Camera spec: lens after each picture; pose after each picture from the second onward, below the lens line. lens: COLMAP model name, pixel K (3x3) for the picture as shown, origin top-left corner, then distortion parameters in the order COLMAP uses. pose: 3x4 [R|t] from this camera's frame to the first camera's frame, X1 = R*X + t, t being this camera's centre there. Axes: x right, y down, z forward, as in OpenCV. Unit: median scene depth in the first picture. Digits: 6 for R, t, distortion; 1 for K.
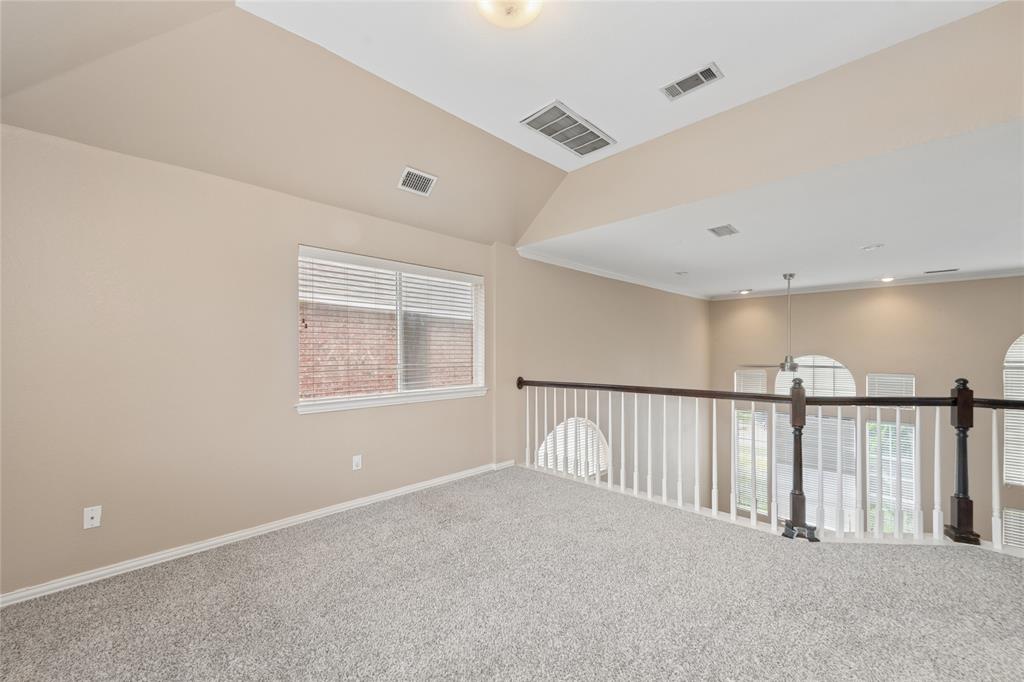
lens RADIAL K [[411.4, 0, 515.8], [0, 411.4, 354.9], [0, 0, 1]] dist [0.002300, -0.000431]
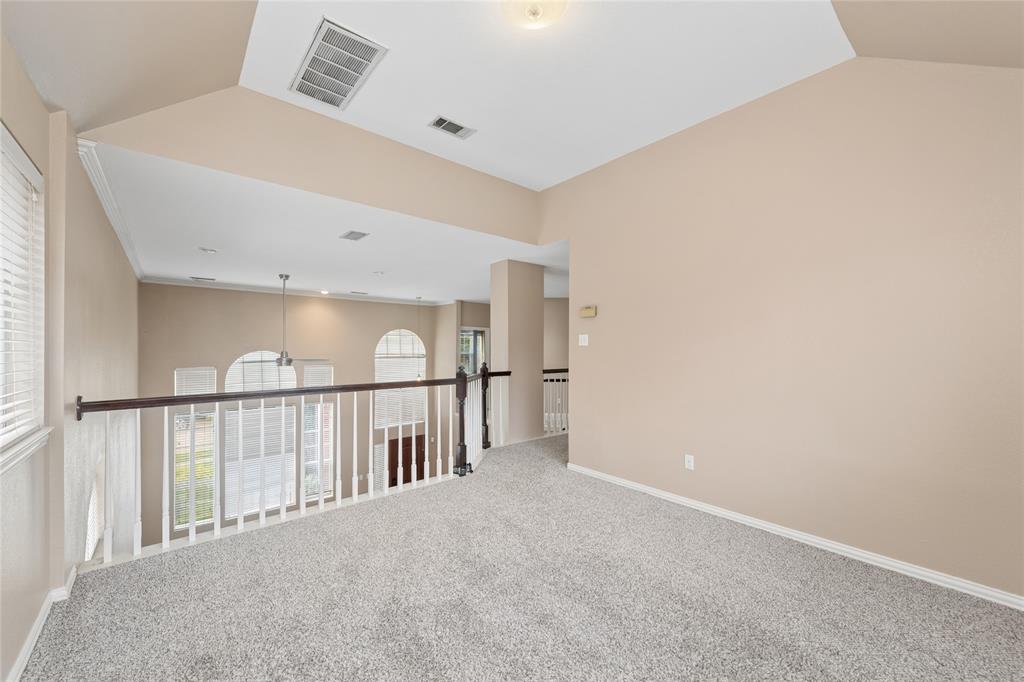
lens RADIAL K [[403.8, 0, 511.5], [0, 403.8, 346.4], [0, 0, 1]] dist [0.016875, -0.006729]
pose [[0.072880, 0.005829, 0.997324, -0.428192], [0.003688, 0.999975, -0.006114, -0.001805], [-0.997334, 0.004123, 0.072857, 0.415588]]
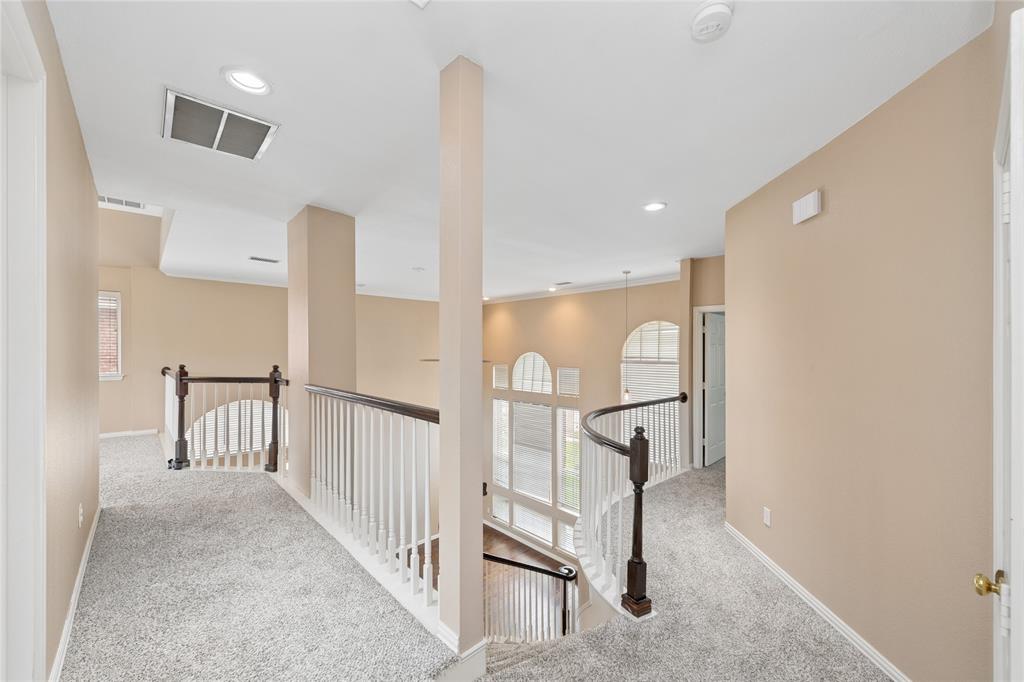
lens RADIAL K [[403.8, 0, 511.5], [0, 403.8, 346.4], [0, 0, 1]] dist [0.016875, -0.006729]
pose [[0.999144, 0.001806, -0.041317, 1.079300], [-0.002260, 0.999938, -0.010935, 0.000088], [0.041294, 0.011019, 0.999086, -0.251748]]
